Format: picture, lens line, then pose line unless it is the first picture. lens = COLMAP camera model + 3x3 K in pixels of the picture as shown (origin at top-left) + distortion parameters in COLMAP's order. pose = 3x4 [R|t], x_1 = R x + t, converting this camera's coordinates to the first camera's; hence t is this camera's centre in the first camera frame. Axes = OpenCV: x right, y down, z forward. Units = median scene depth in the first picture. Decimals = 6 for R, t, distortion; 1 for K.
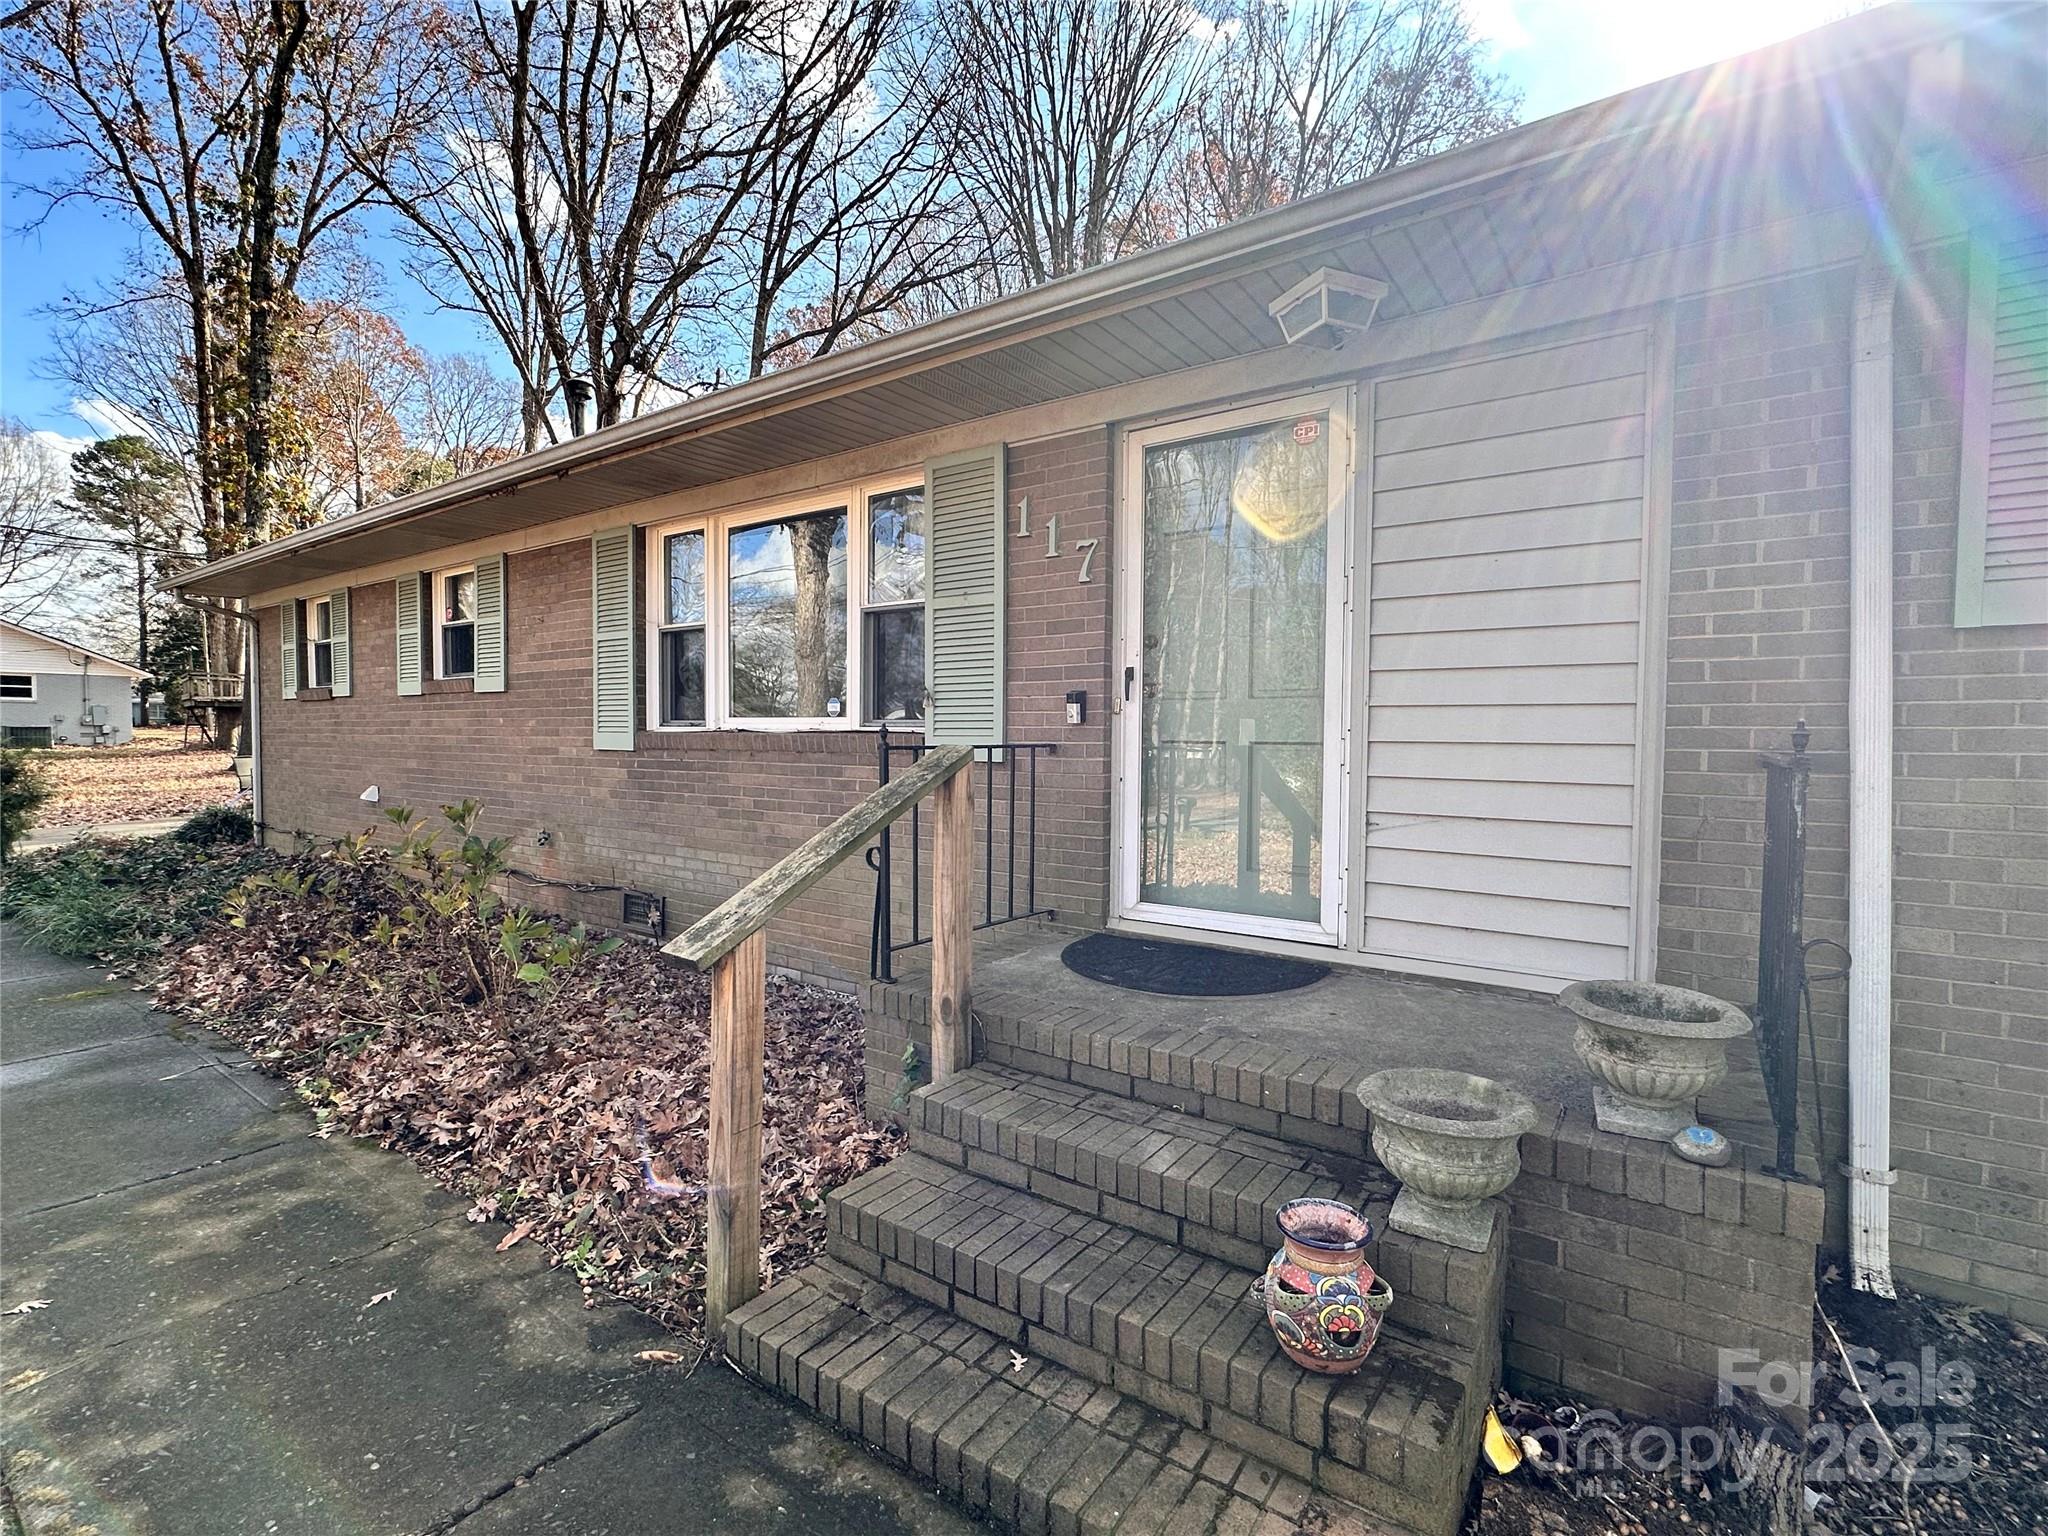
lens RADIAL K [[941.1, 0, 1024.0], [0, 941.1, 768.0], [0, 0, 1]] dist [-0.003005, 0.001018]
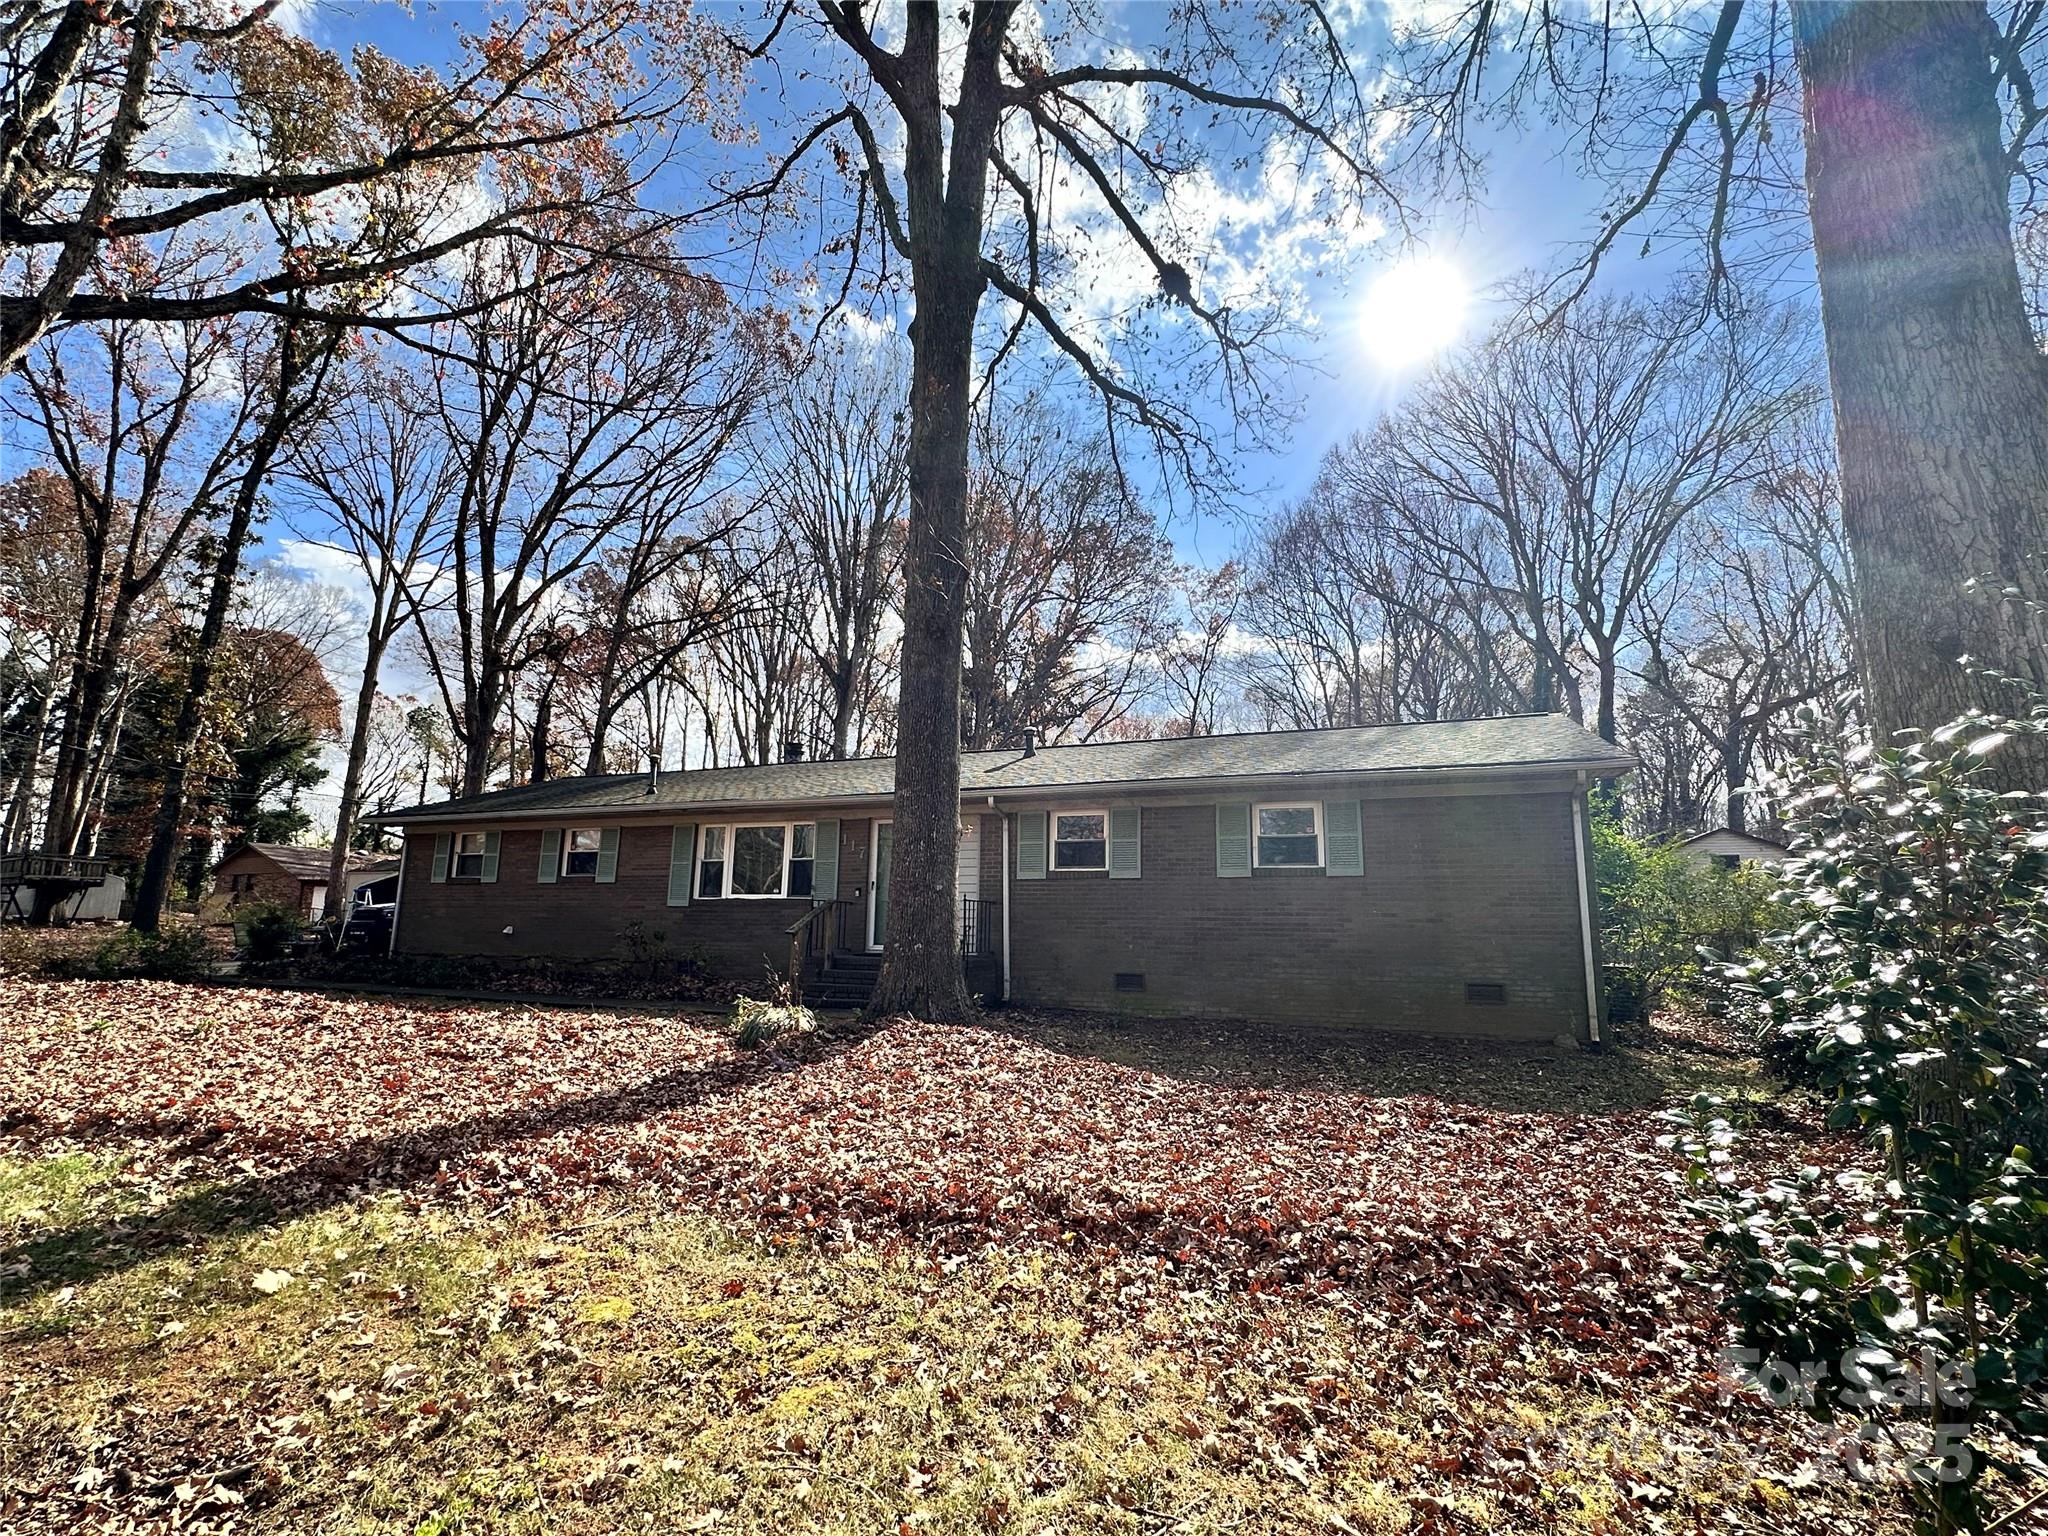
lens RADIAL K [[941.1, 0, 1024.0], [0, 941.1, 768.0], [0, 0, 1]] dist [-0.003005, 0.001018]
pose [[0.969402, 0.051144, 0.240091, -0.144709], [-0.000475, 0.978445, -0.206507, 0.142714], [-0.245478, 0.200075, 0.948531, -1.773021]]
